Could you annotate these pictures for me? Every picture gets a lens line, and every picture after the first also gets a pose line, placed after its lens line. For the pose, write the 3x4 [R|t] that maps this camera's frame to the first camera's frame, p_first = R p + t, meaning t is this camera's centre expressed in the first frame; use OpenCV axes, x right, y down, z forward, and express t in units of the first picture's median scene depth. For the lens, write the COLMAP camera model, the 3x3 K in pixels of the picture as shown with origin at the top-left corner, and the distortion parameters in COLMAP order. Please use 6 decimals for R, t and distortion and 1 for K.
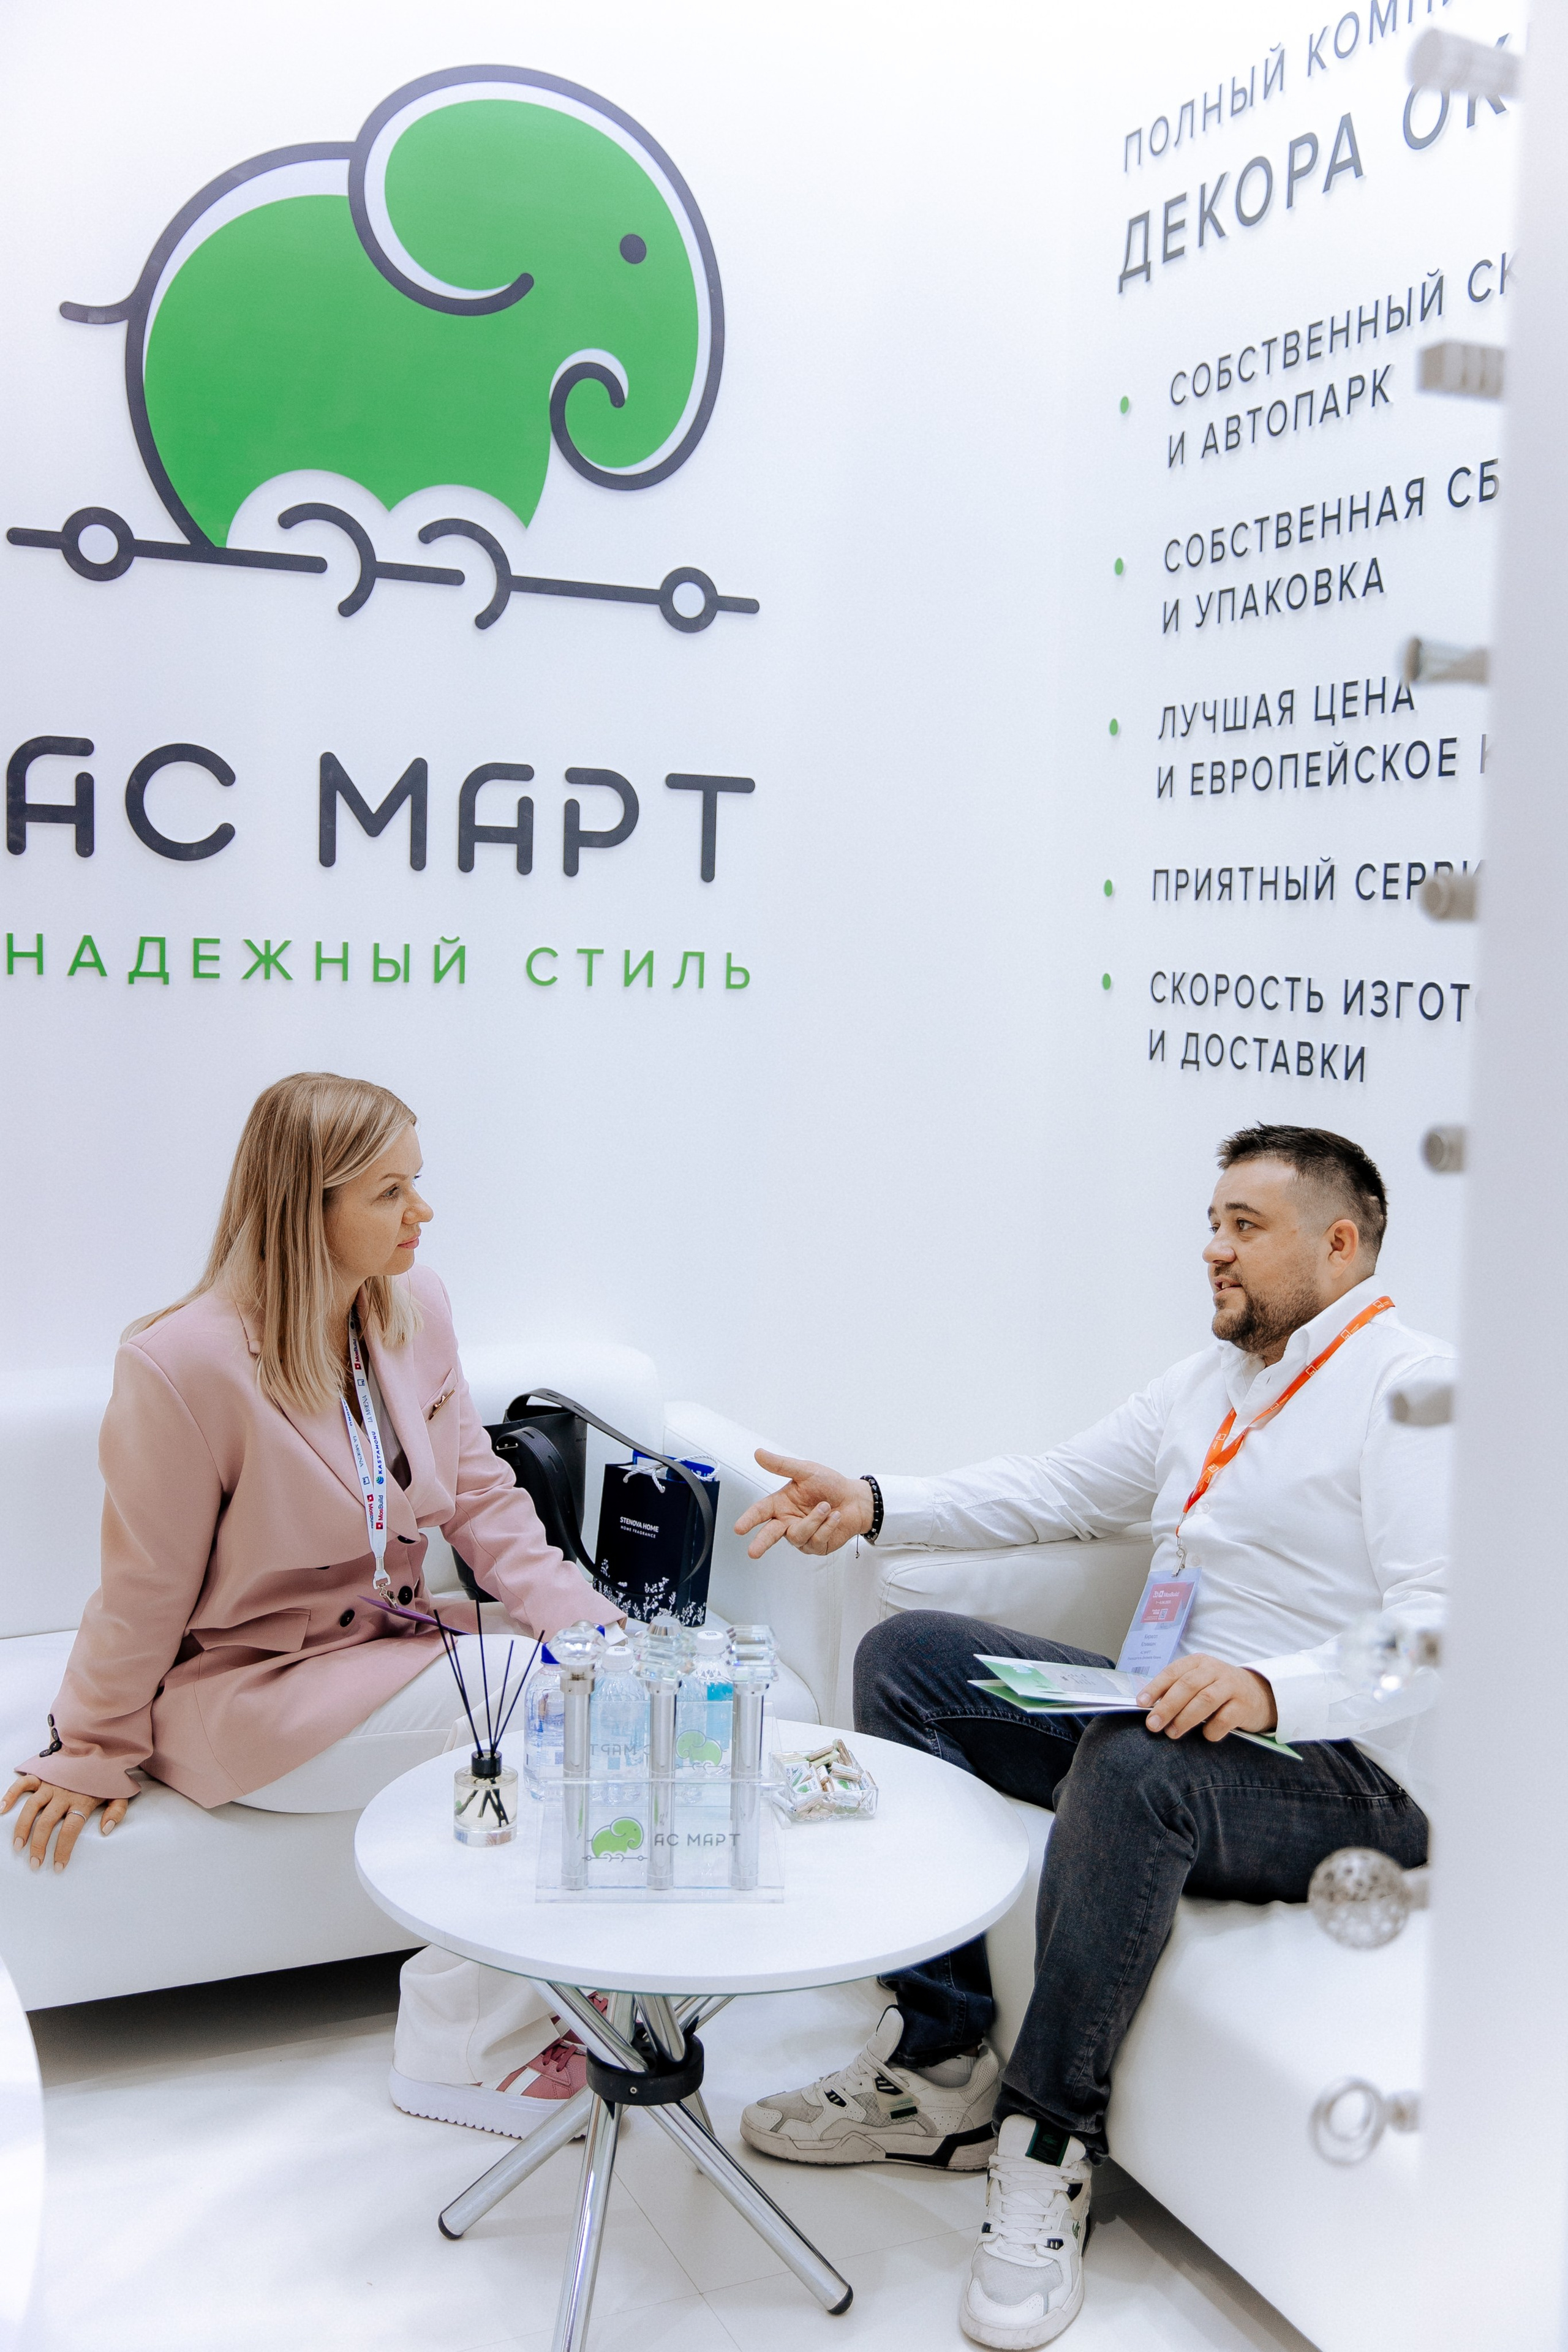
lens RADIAL K [[2446.6, 0, 777.6], [0, 2446.6, 1175.4], [0, 0, 1]] dist [0.000527, 0.116087]
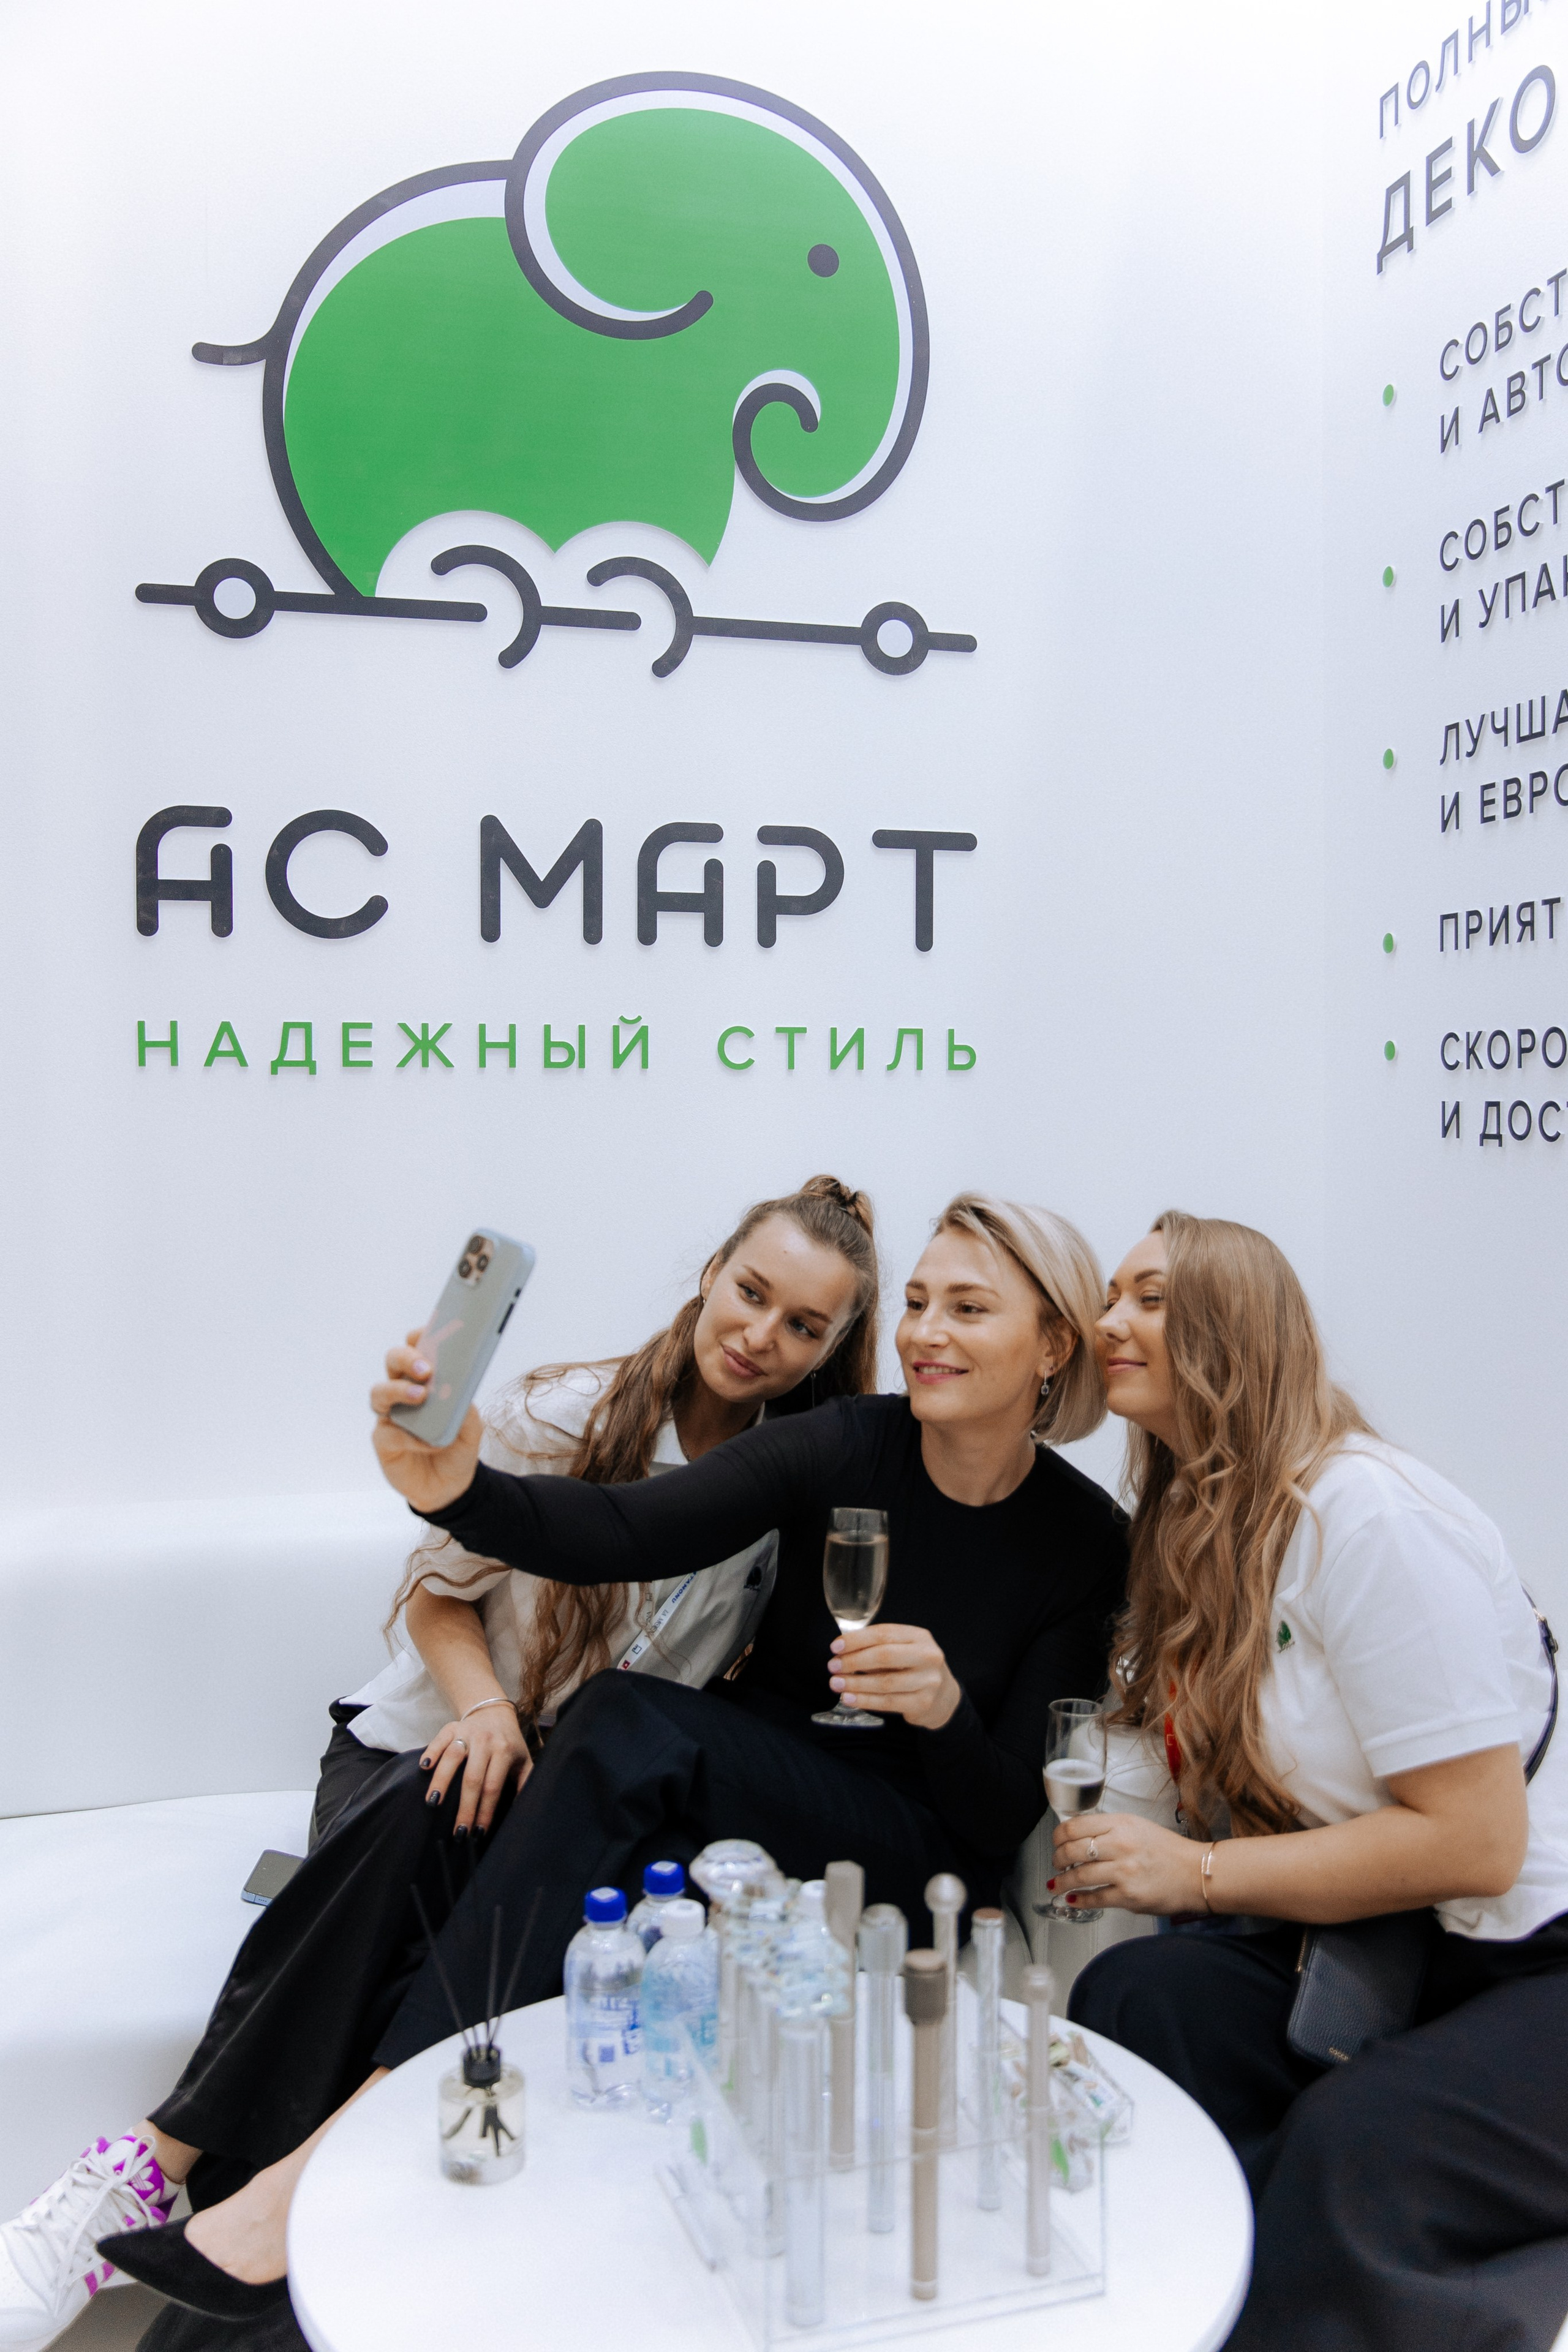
lens RADIAL K [[2110.7, 0, 799.7], [0, 2110.7, 1179.1], [0, 0, 1]] dist [-0.051611, 0.110793]
pose [[0.986539, -0.020969, -0.162175, 0.052078], [0.011006, 0.998010, -0.062094, 0.010718], [0.163154, 0.059473, 0.984806, 0.255163]]
